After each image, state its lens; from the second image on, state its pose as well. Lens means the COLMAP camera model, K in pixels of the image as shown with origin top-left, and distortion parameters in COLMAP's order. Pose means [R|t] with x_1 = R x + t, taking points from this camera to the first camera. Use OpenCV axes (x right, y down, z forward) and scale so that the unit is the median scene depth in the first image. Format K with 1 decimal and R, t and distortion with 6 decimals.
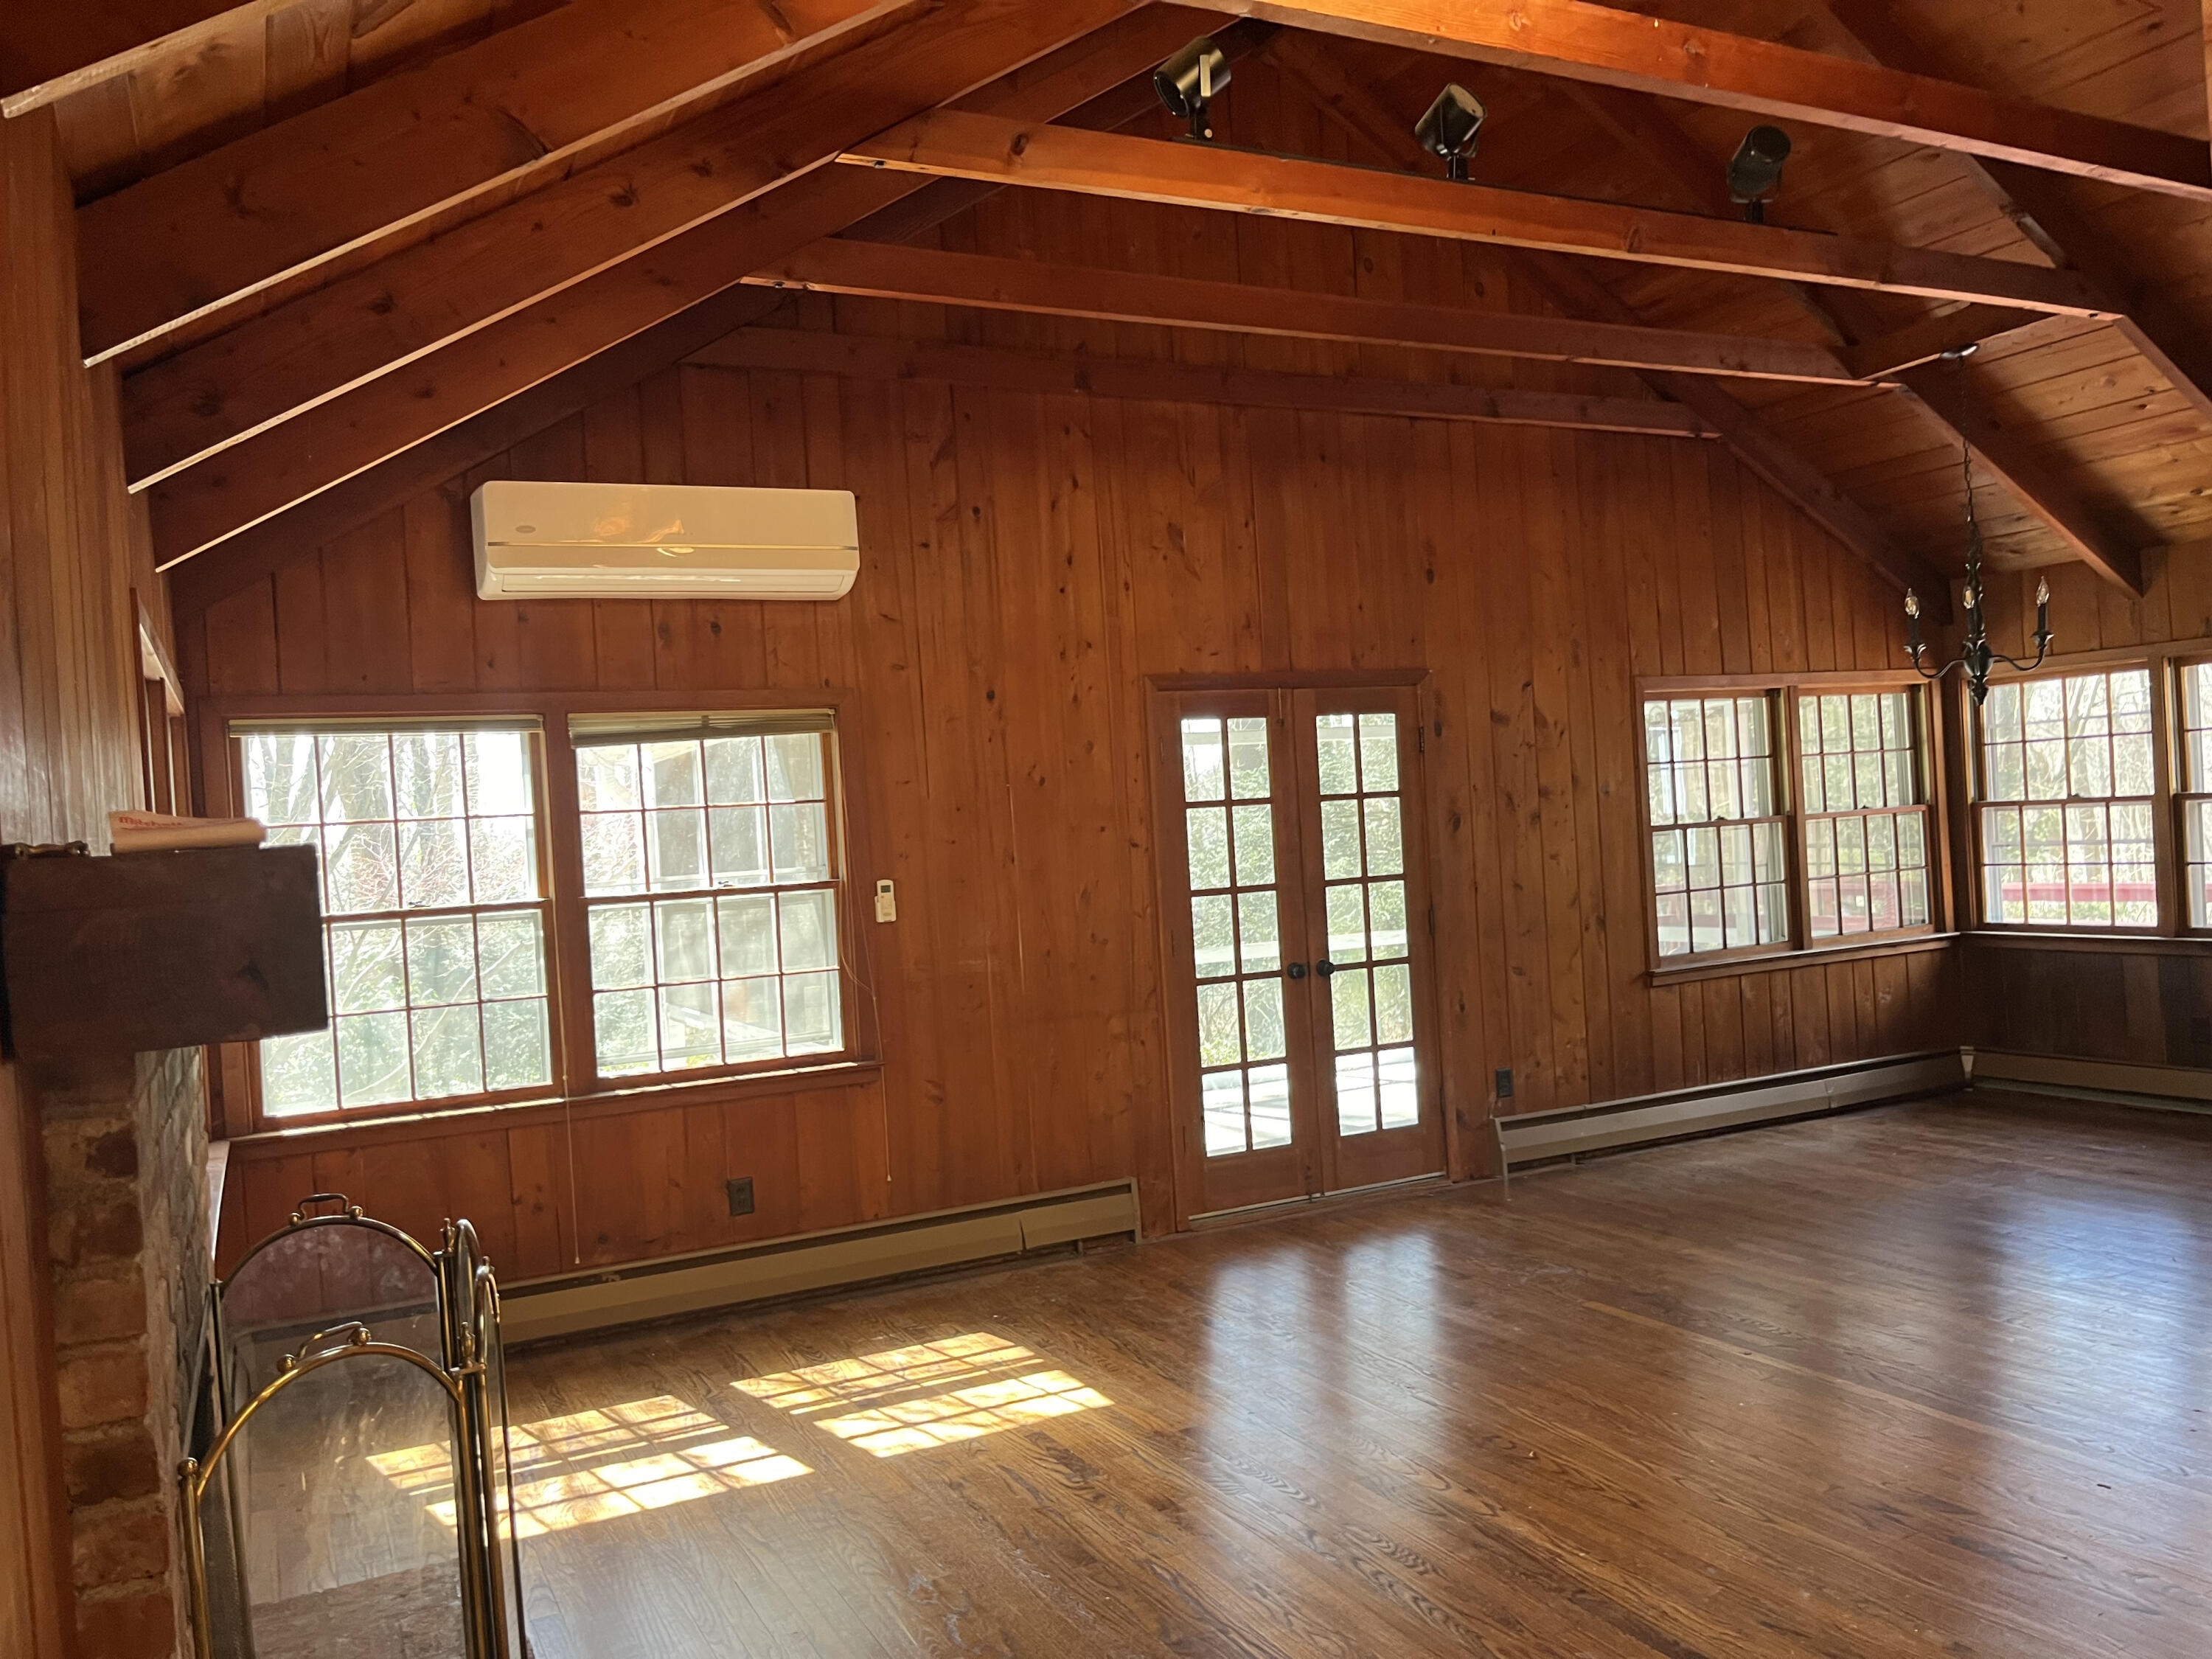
lens RADIAL K [[1680.3, 0, 1096.2], [0, 1680.3, 836.6], [0, 0, 1]] dist [0.056134, -0.063483]
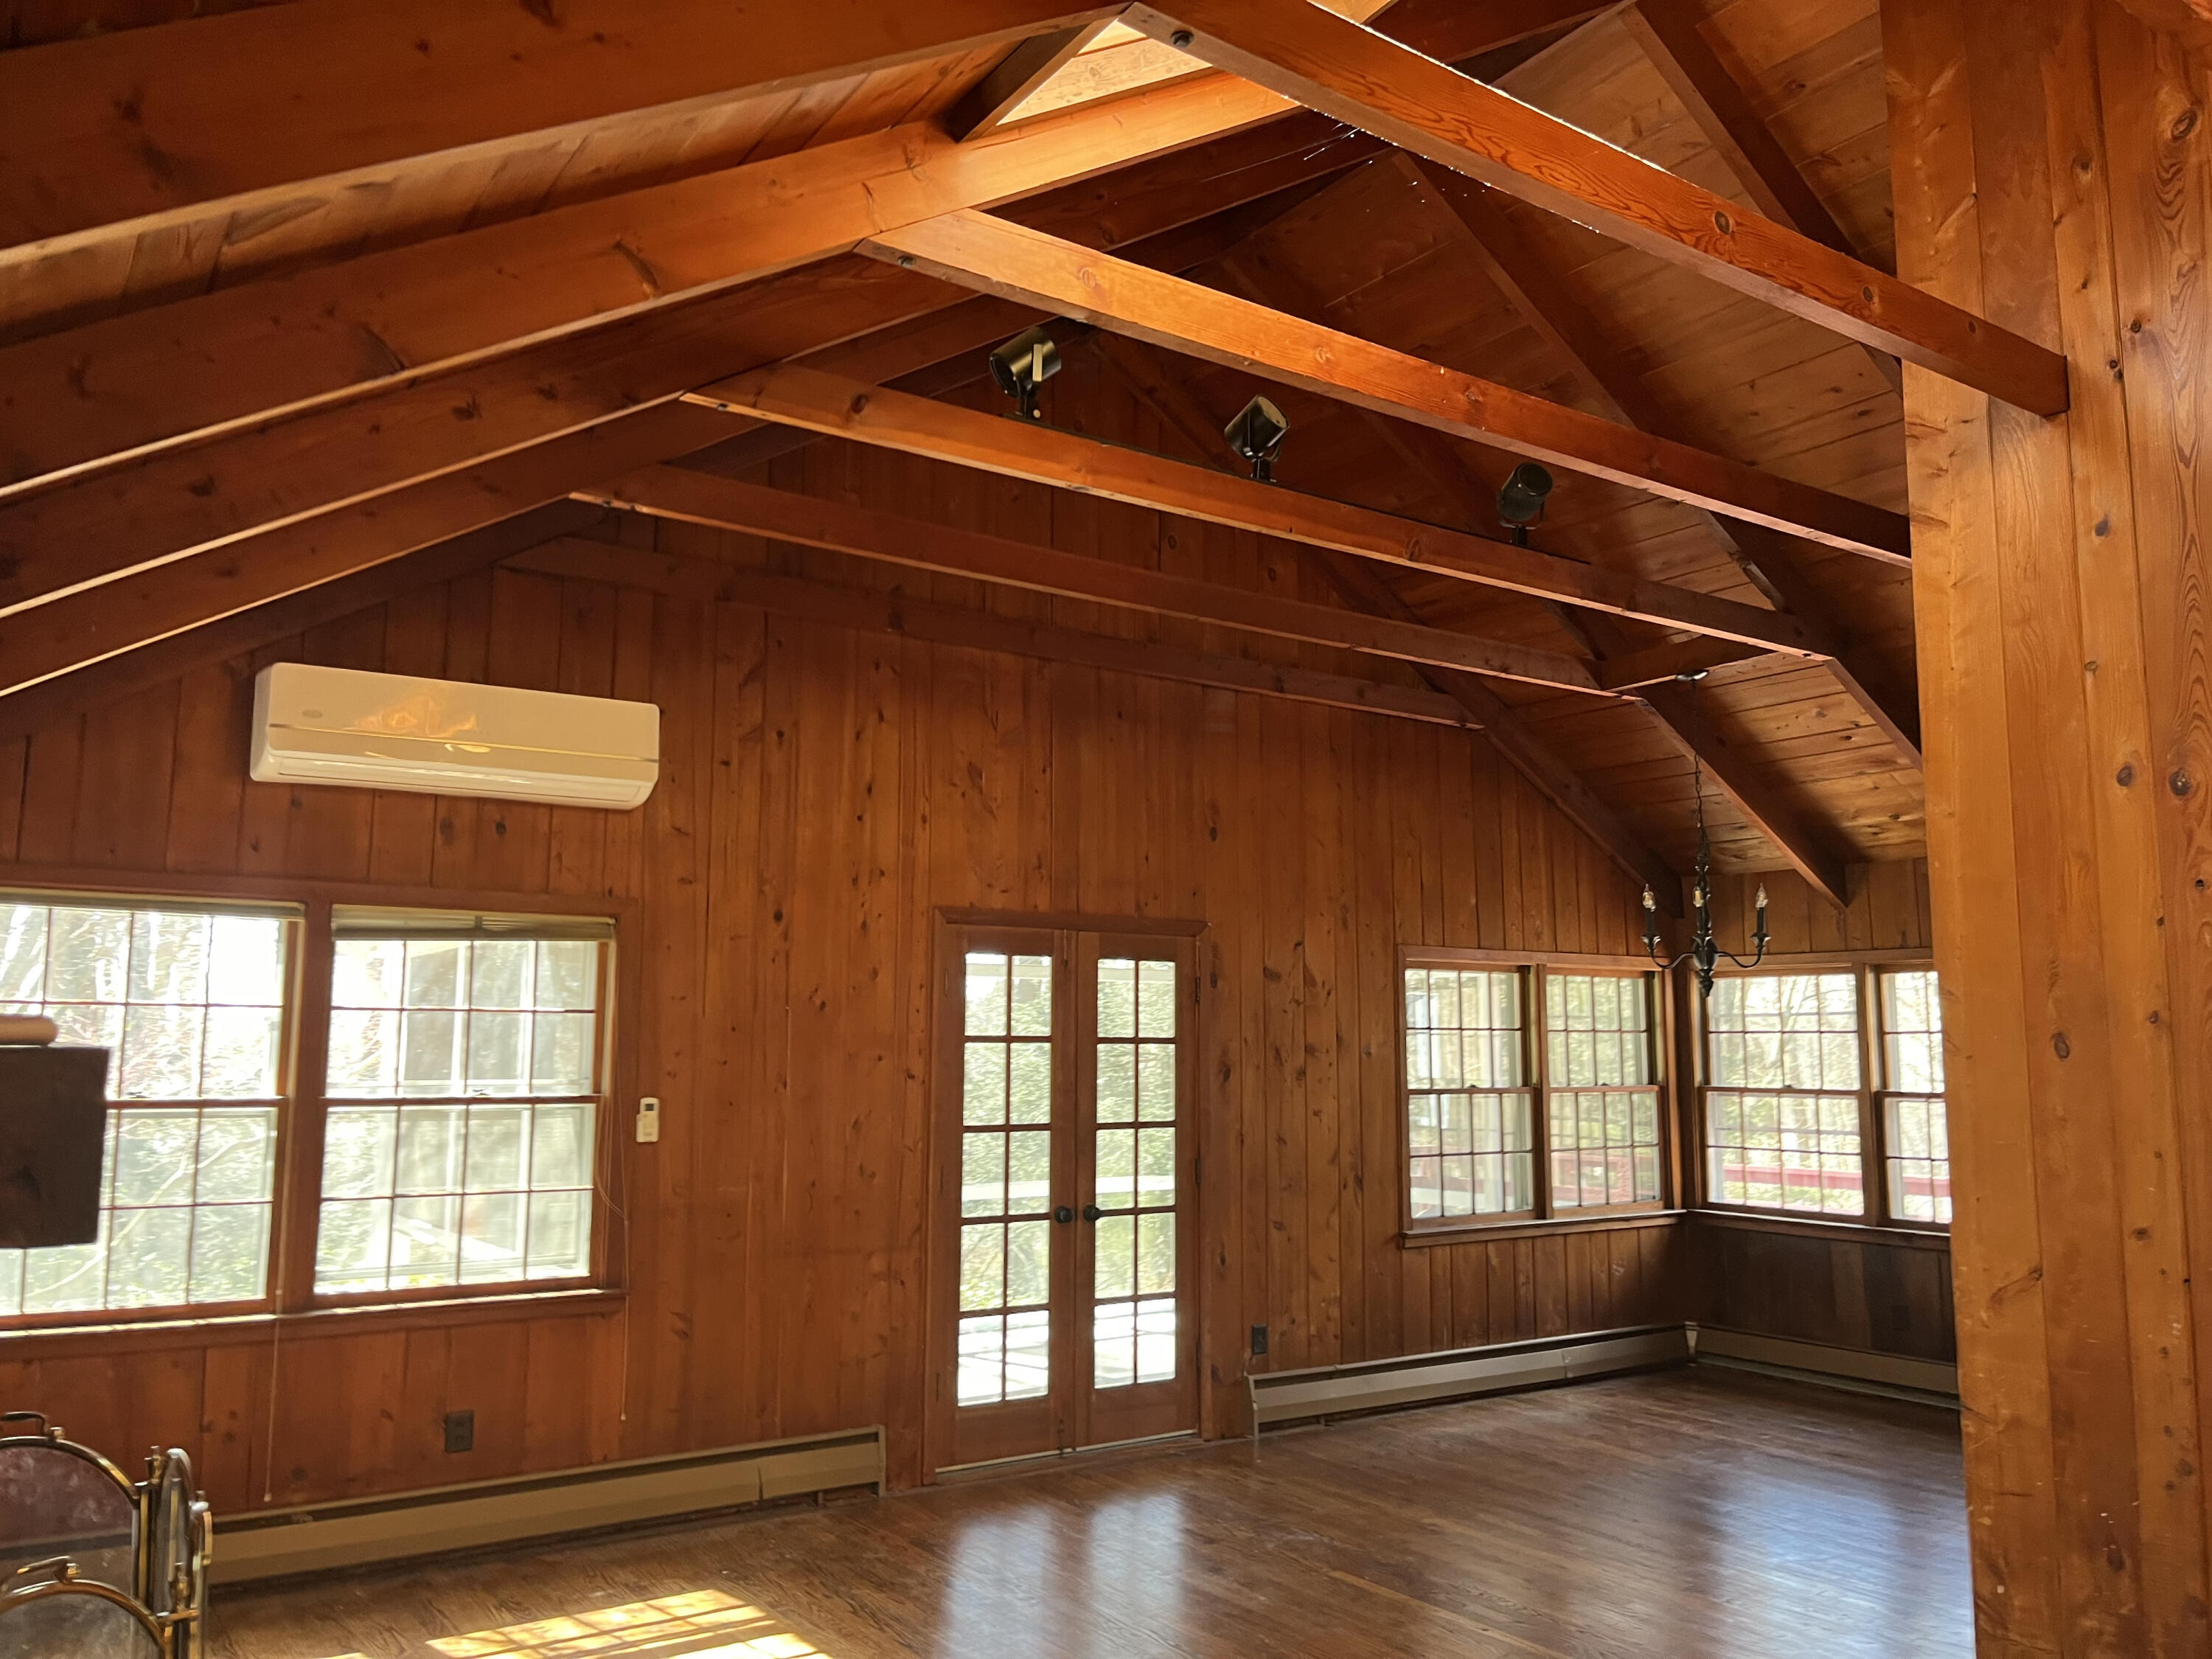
lens RADIAL K [[1680.3, 0, 1096.2], [0, 1680.3, 836.6], [0, 0, 1]] dist [0.056134, -0.063483]
pose [[0.988392, 0.081744, 0.128056, -0.008019], [-0.063566, 0.988093, -0.140114, -0.002704], [-0.137985, 0.130348, 0.981820, -0.012734]]
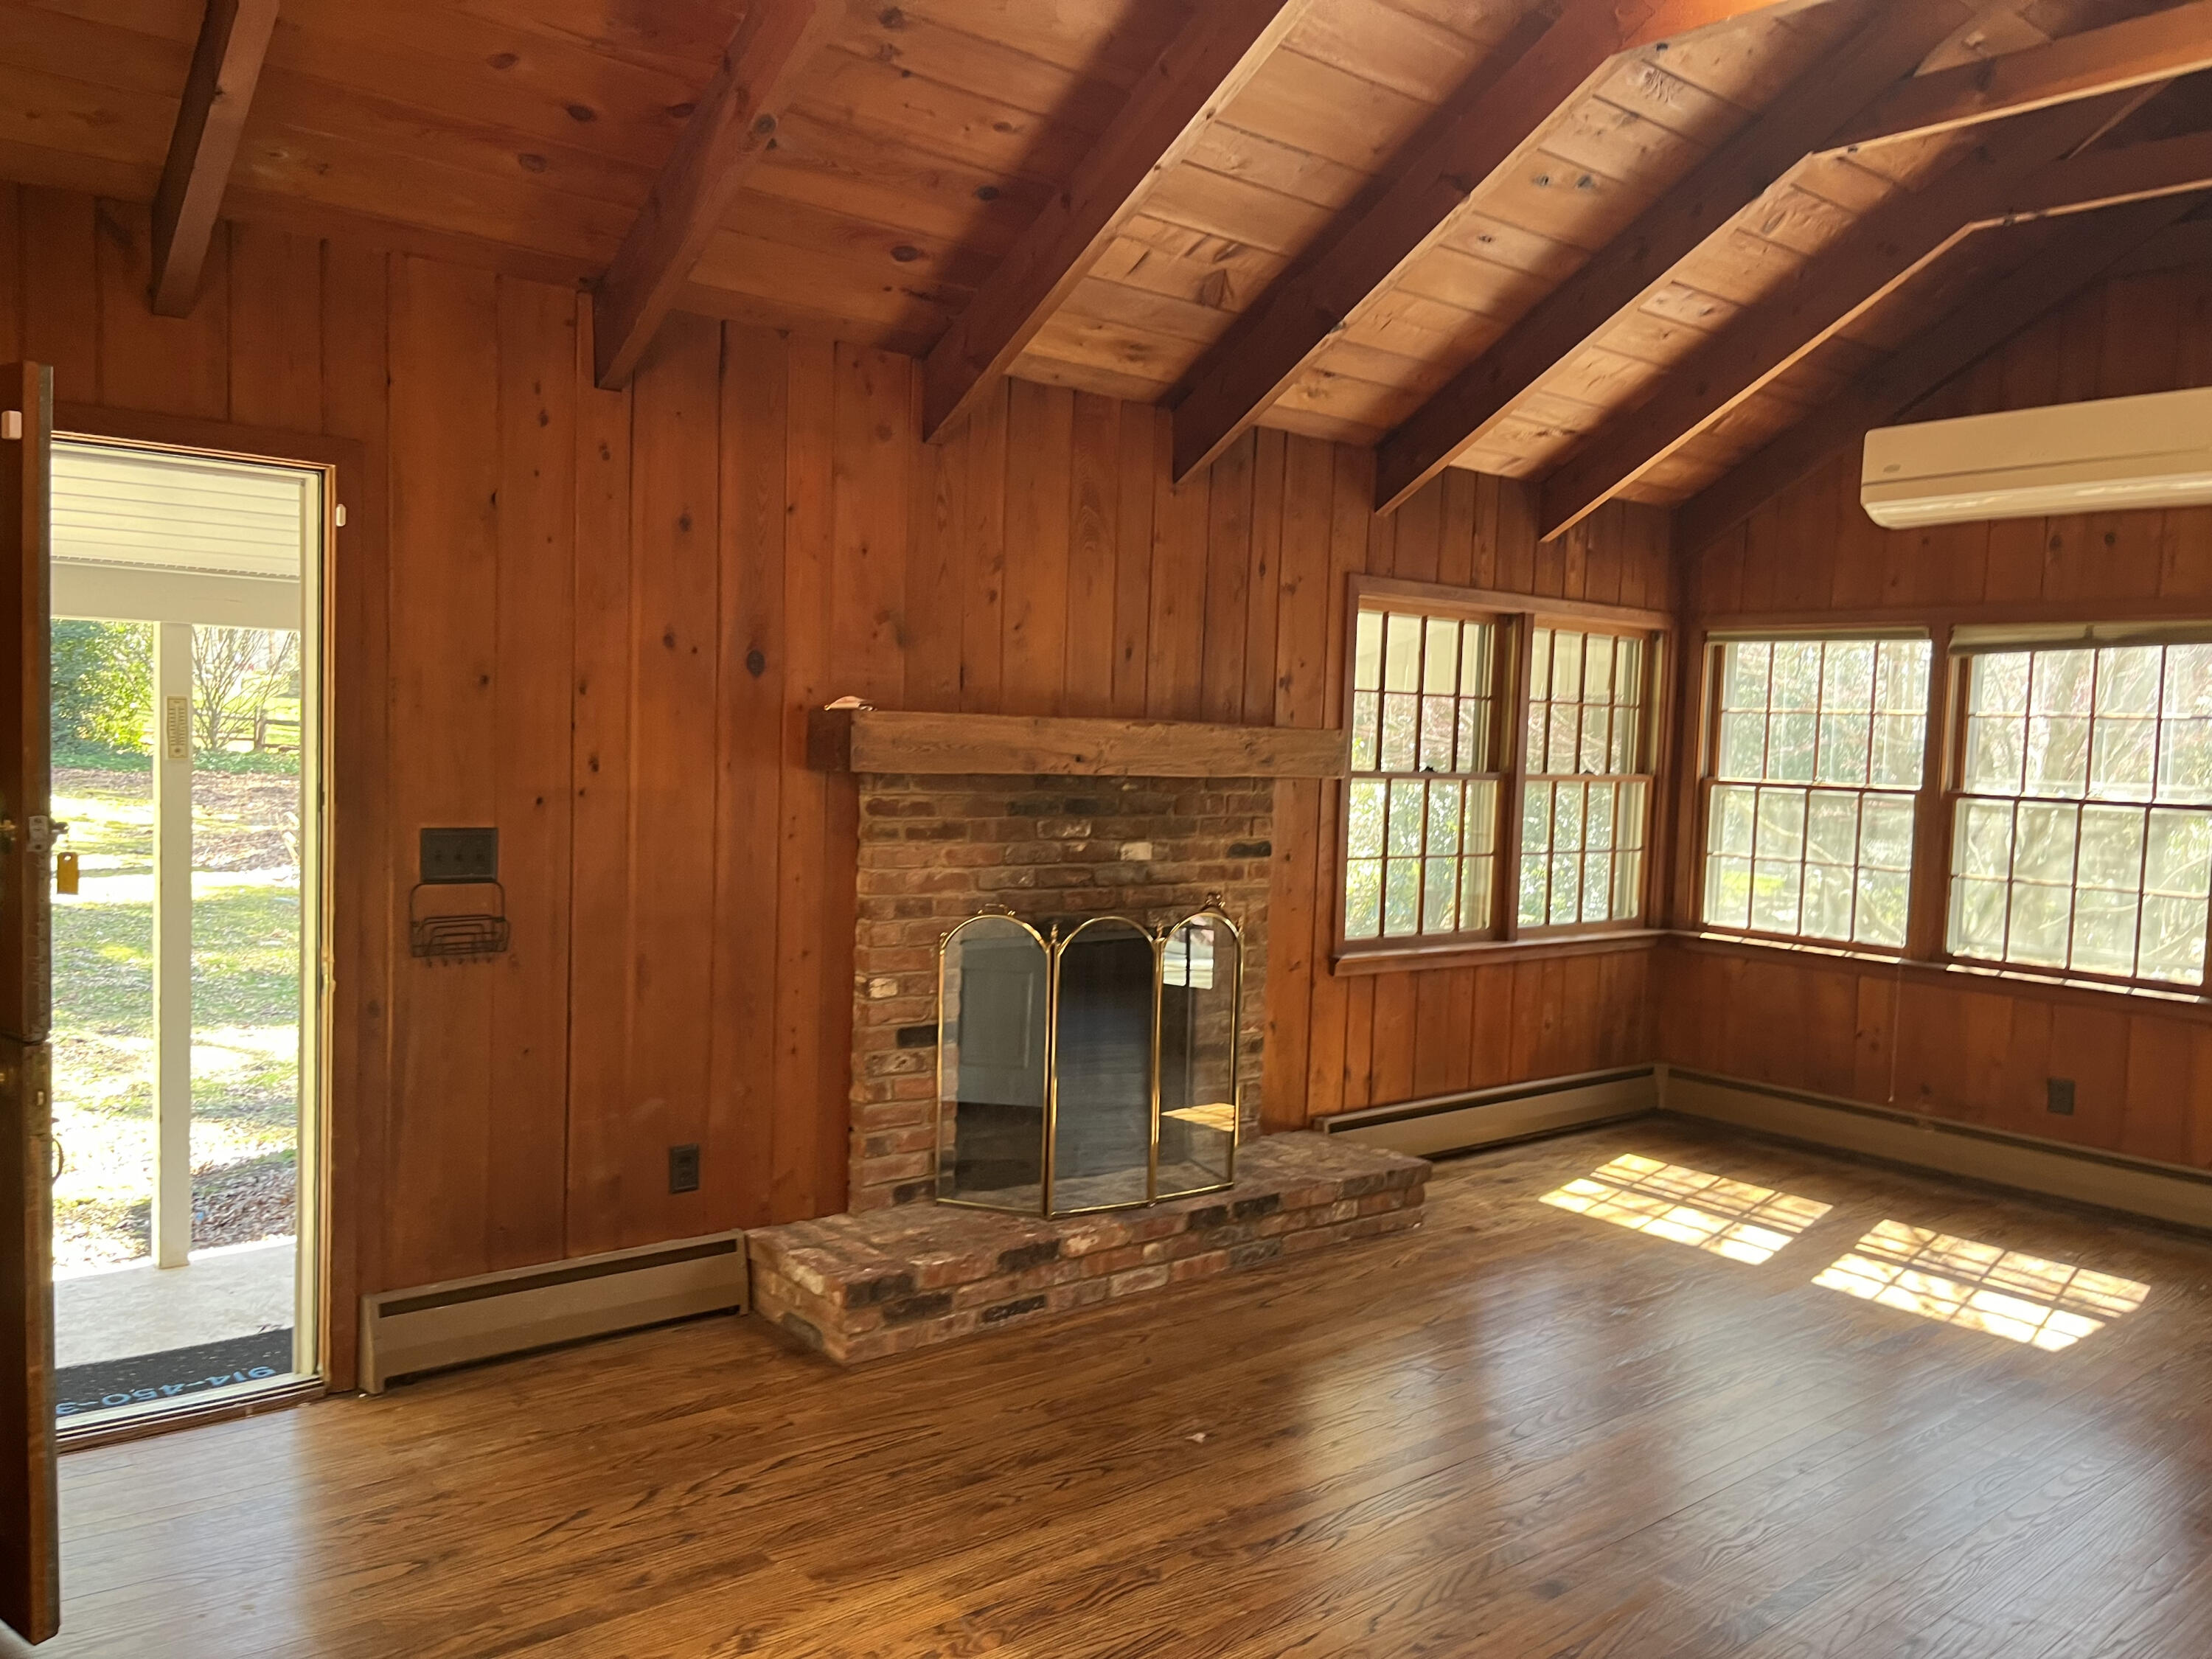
lens RADIAL K [[1684.3, 0, 1101.8], [0, 1684.3, 843.9], [0, 0, 1]] dist [0.062465, -0.092843]
pose [[0.226809, 0.135121, -0.964521, 0.582225], [-0.051114, 0.990616, 0.126757, -0.037901], [0.972597, 0.020551, 0.231587, 0.167996]]
